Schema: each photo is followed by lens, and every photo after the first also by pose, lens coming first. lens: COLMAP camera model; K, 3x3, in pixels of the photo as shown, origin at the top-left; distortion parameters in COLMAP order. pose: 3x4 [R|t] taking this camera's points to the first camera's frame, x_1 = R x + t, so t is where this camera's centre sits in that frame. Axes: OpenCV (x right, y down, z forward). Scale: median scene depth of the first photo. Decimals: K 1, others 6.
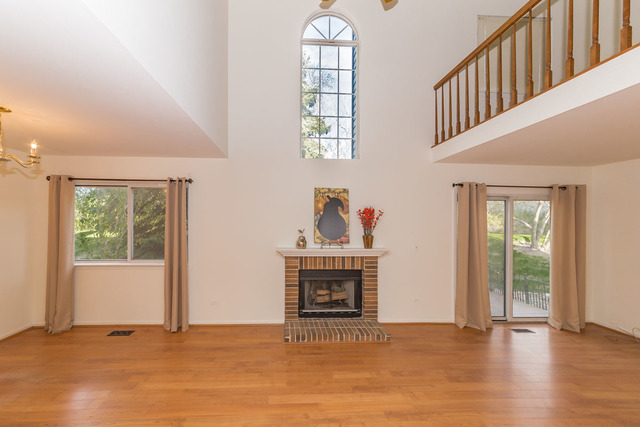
lens RADIAL K [[241.5, 0, 296.1], [0, 241.5, 220.6], [0, 0, 1]] dist [0.022573, 0.000366]
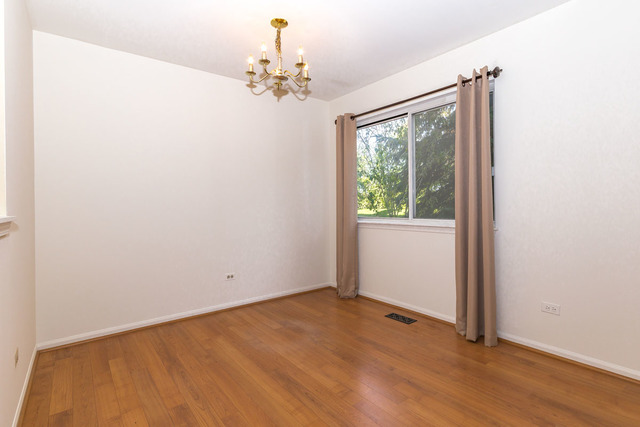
lens RADIAL K [[322.3, 0, 322.5], [0, 322.3, 210.8], [0, 0, 1]] dist [-0.012188, 0.001584]
pose [[0.583161, -0.008283, -0.812314, -0.087645], [0.011050, 0.999936, -0.002264, 0.147287], [0.812281, -0.007656, 0.583216, 0.275879]]
